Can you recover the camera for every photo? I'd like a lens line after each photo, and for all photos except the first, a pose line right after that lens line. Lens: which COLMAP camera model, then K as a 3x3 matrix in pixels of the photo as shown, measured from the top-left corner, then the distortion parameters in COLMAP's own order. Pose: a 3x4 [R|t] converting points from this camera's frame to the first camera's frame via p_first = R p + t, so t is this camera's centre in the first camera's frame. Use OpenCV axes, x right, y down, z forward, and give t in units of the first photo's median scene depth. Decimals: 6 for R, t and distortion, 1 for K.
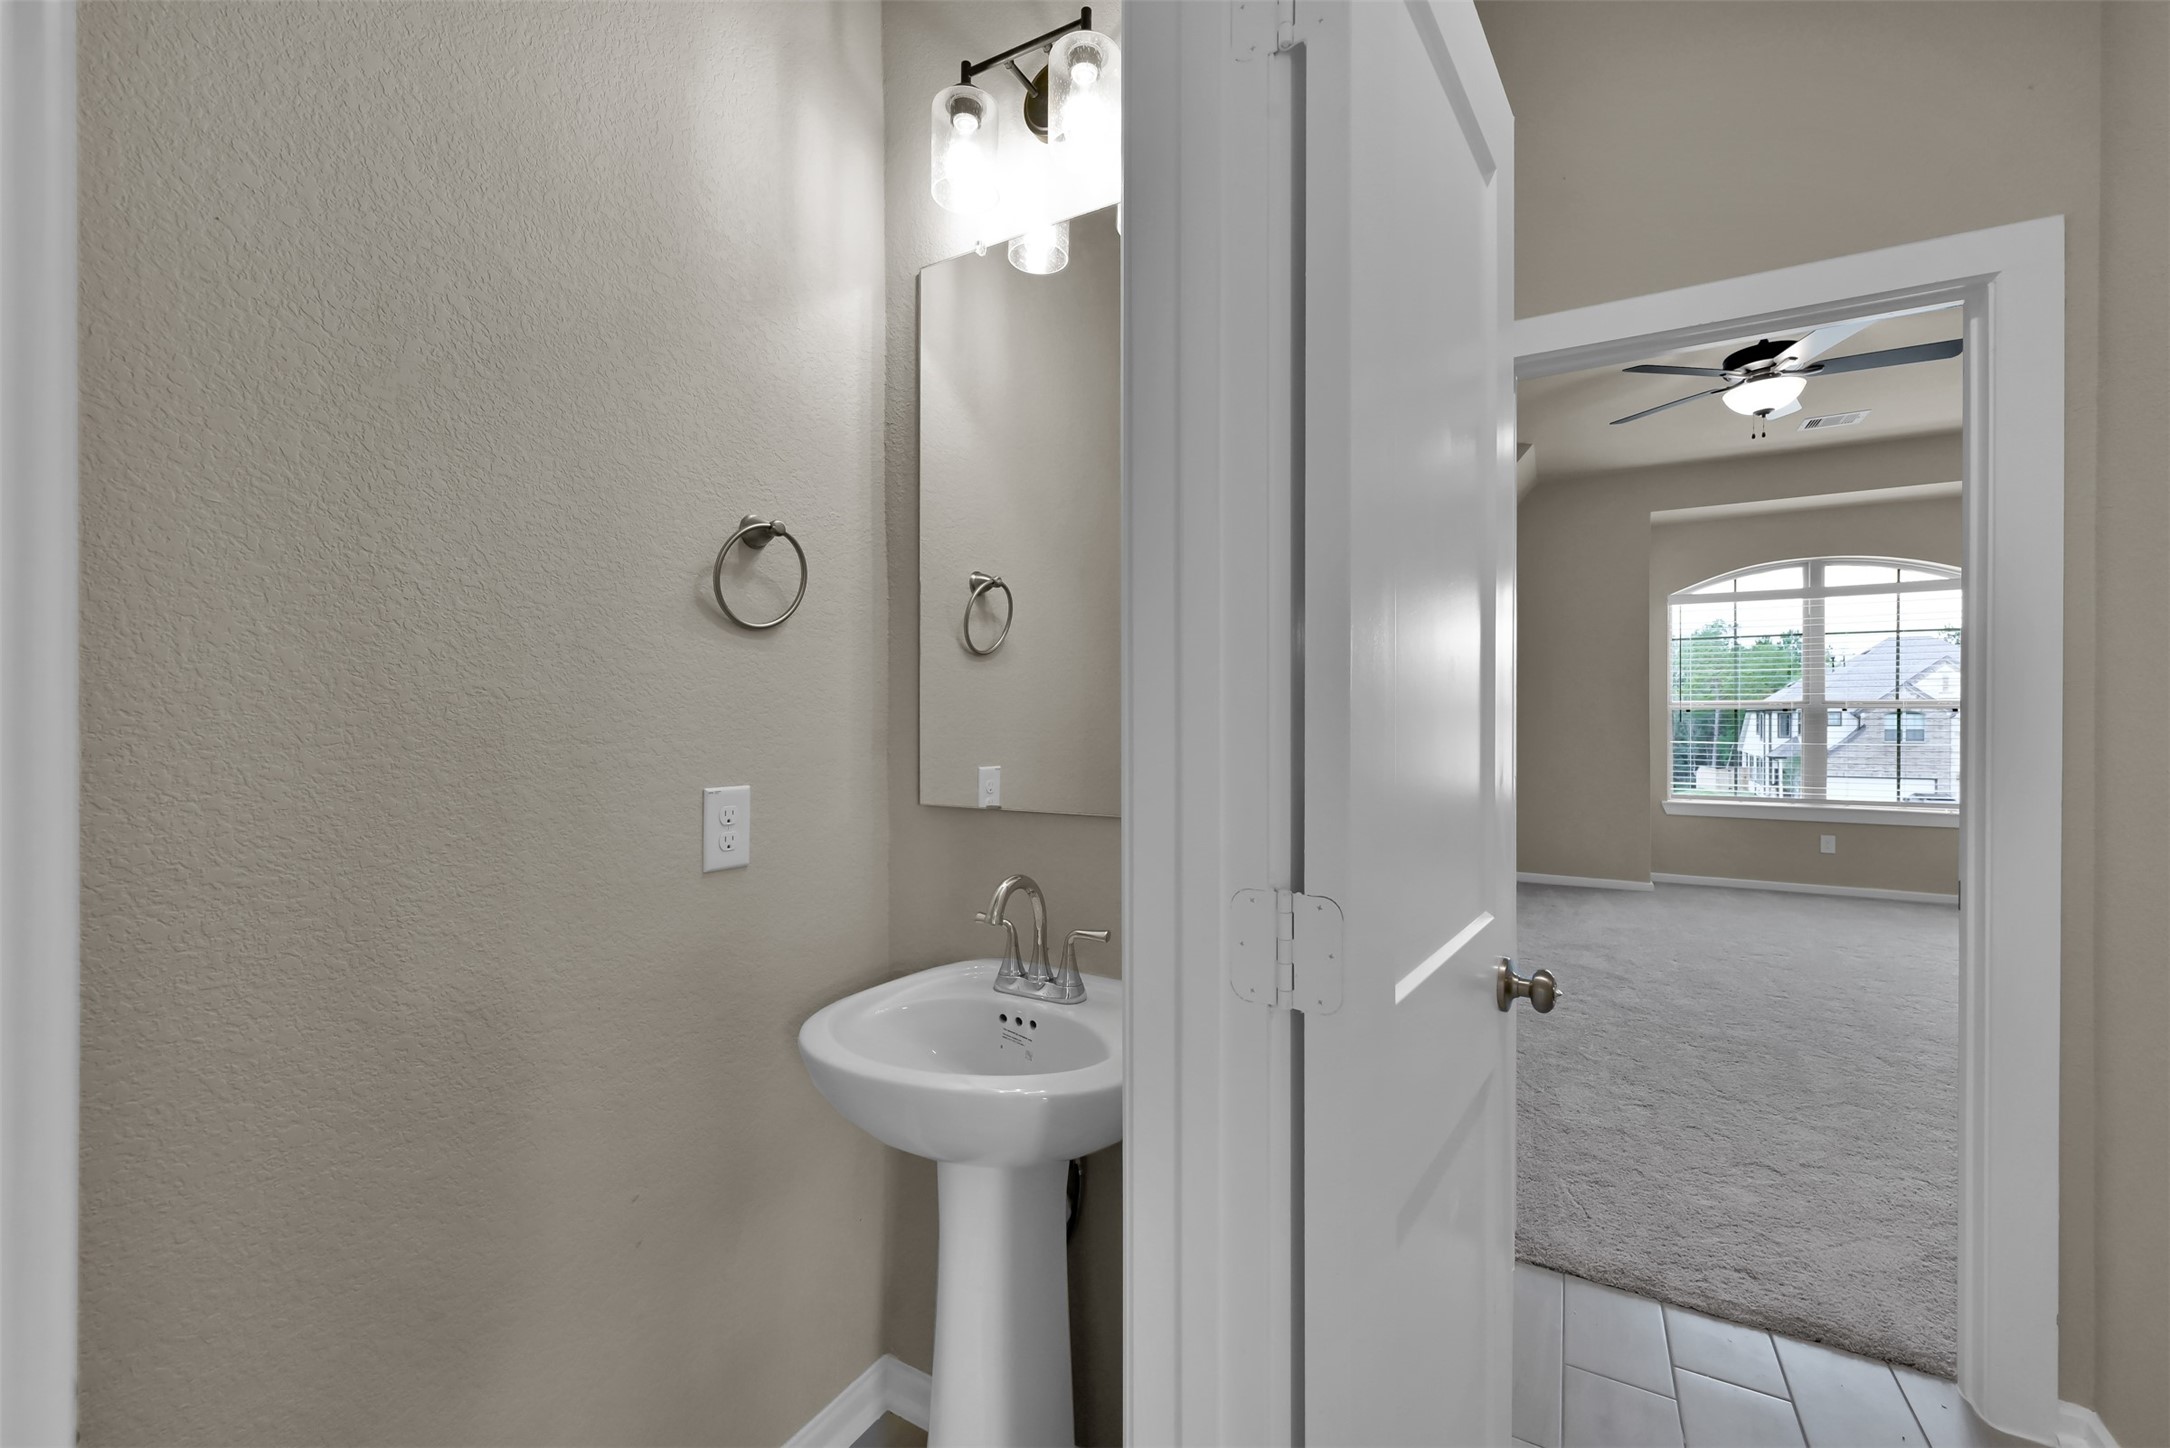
lens RADIAL K [[858.2, 0, 1095.2], [0, 858.2, 716.6], [0, 0, 1]] dist [-0.000951, 0.000788]
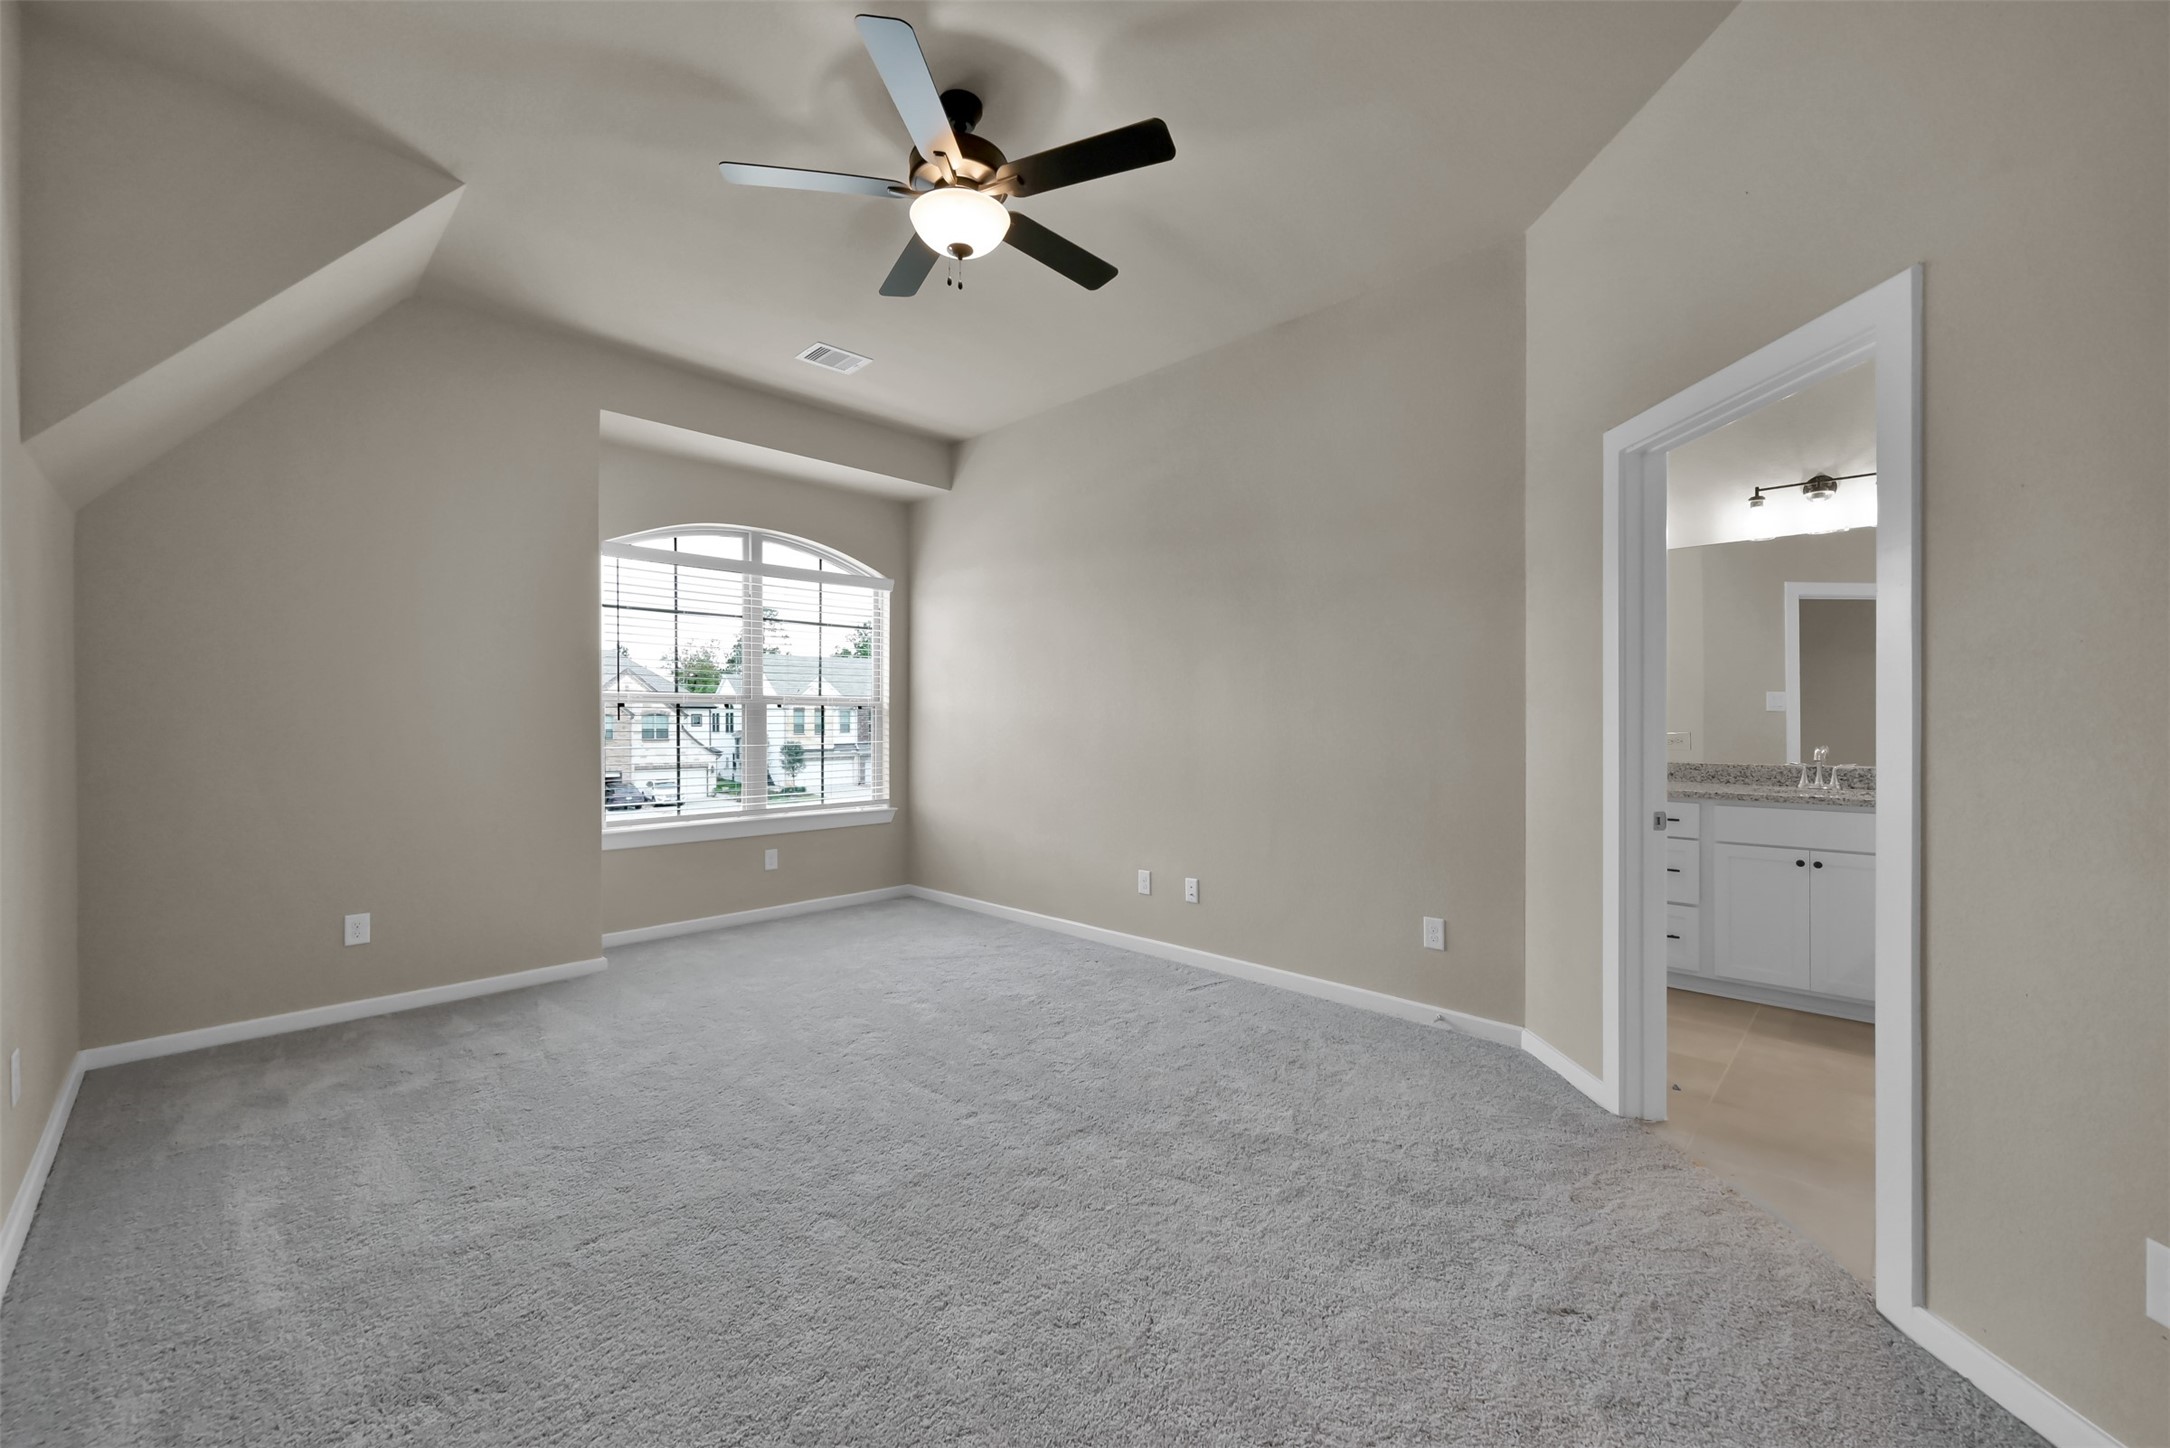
lens RADIAL K [[858.2, 0, 1106.2], [0, 858.2, 711.5], [0, 0, 1]] dist [-0.000951, 0.000788]
pose [[0.262290, 0.001714, 0.964988, 0.100395], [0.005851, 0.999977, -0.003366, 0.003474], [-0.964971, 0.006529, 0.262274, 0.434462]]
